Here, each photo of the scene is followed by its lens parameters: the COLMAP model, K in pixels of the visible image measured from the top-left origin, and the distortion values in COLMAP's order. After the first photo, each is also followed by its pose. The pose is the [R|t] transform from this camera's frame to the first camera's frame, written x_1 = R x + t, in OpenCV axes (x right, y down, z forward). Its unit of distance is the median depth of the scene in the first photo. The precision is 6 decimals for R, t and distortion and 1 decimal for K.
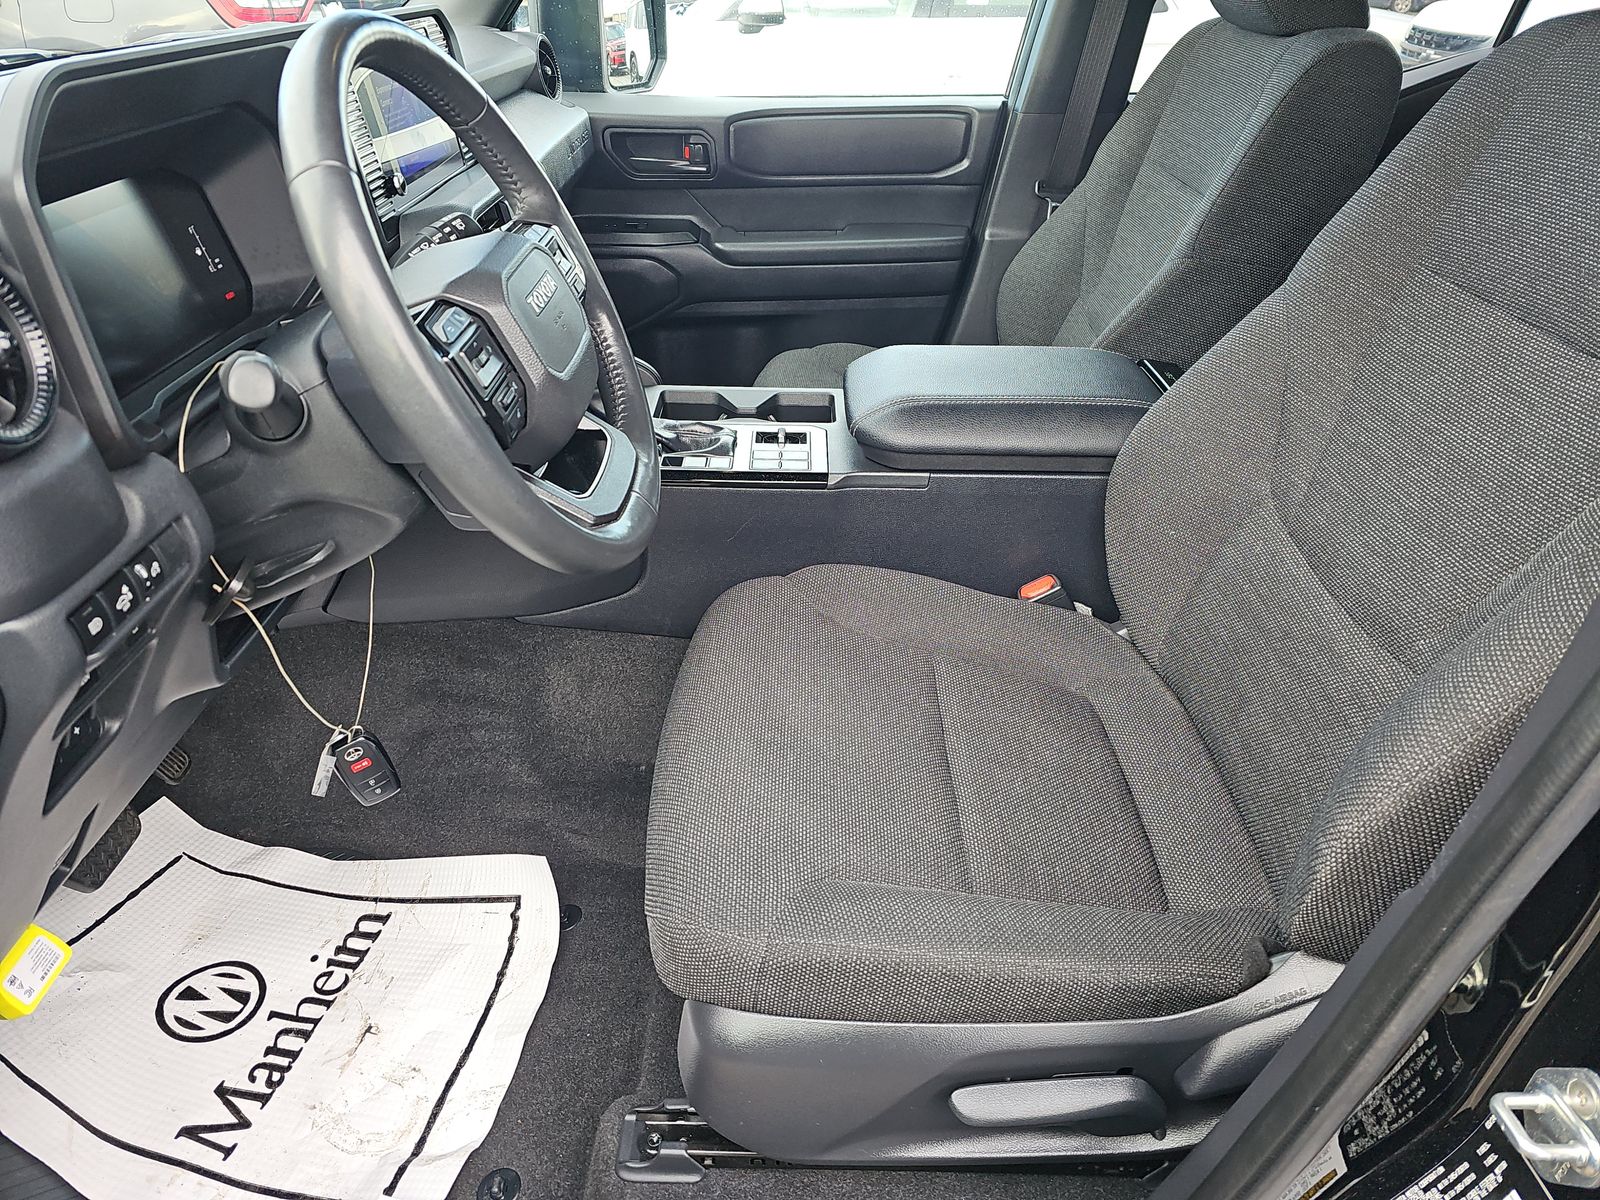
lens RADIAL K [[1052.6, 0, 800.7], [0, 1052.6, 600.6], [0, 0, 1]] dist [-0.004443, -0.003212]
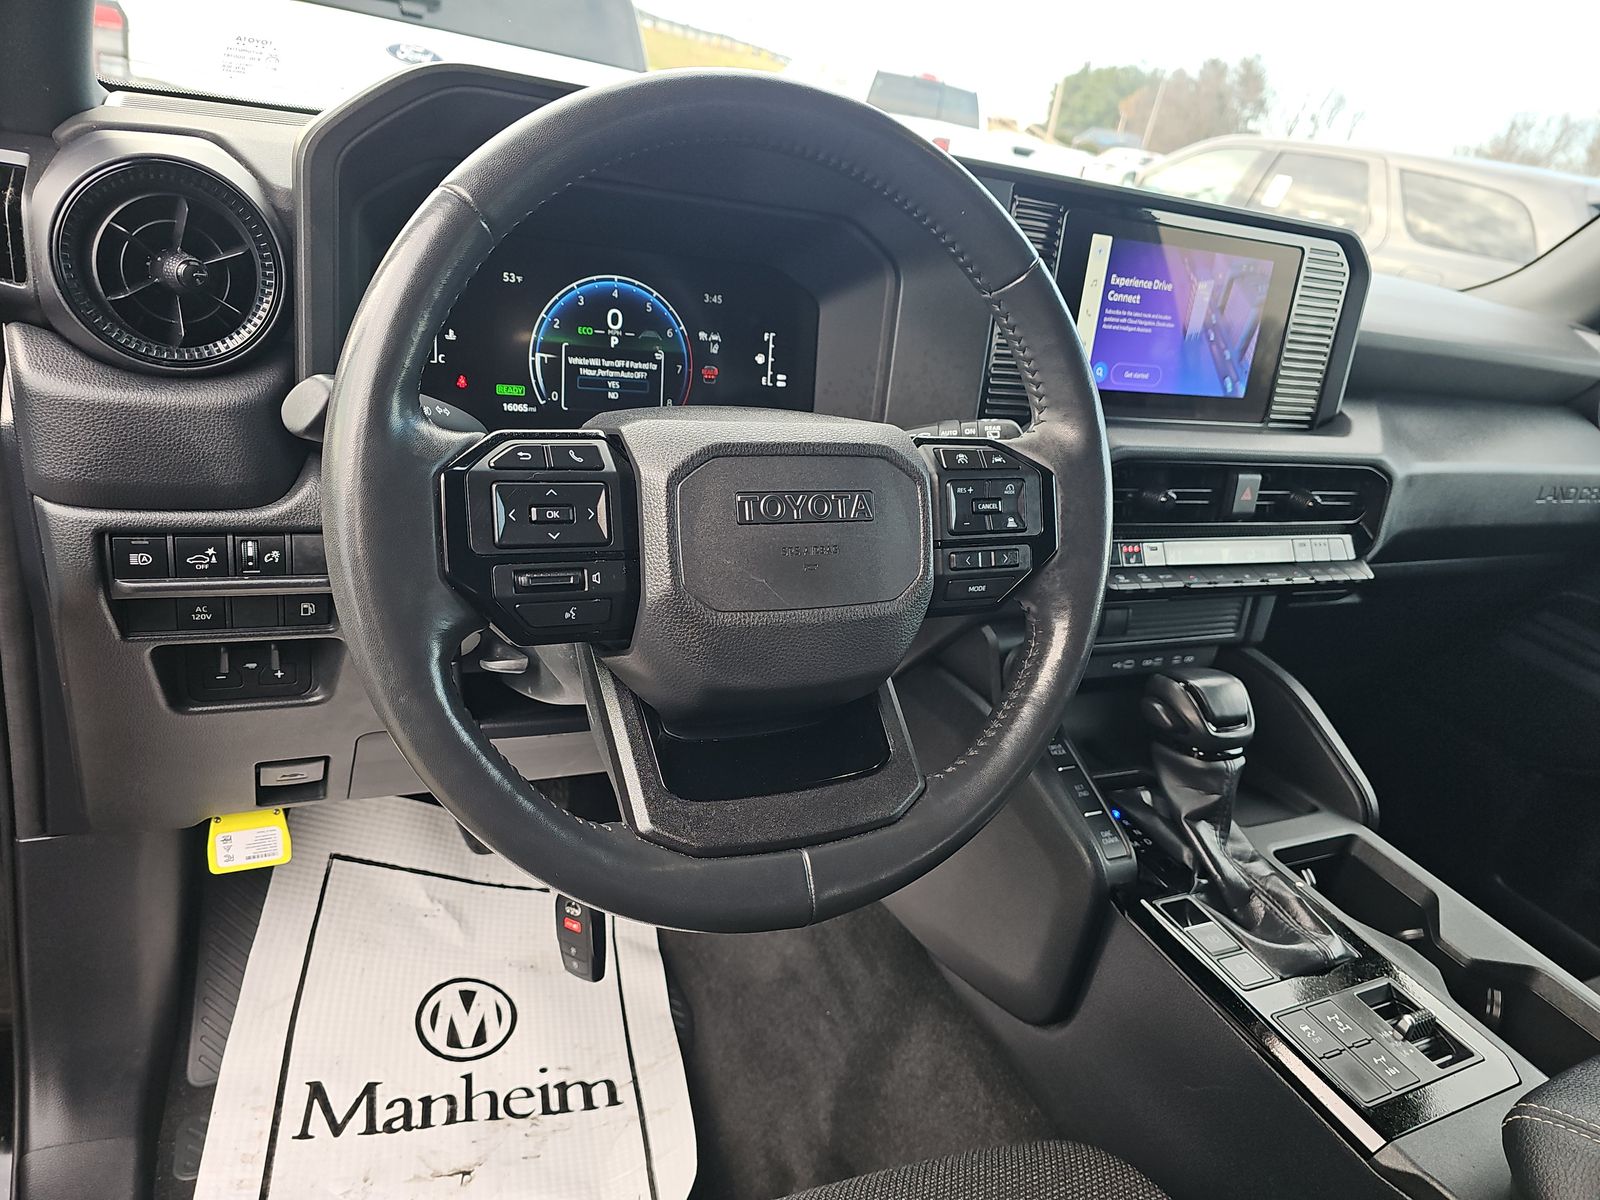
lens RADIAL K [[1052.6, 0, 799.4], [0, 1052.6, 600.3], [0, 0, 1]] dist [-0.004443, -0.003212]
pose [[0.439215, 0.422431, -0.792870, 0.193414], [-0.604561, 0.791798, 0.086959, -0.203997], [0.664527, 0.441144, 0.603155, 0.432133]]
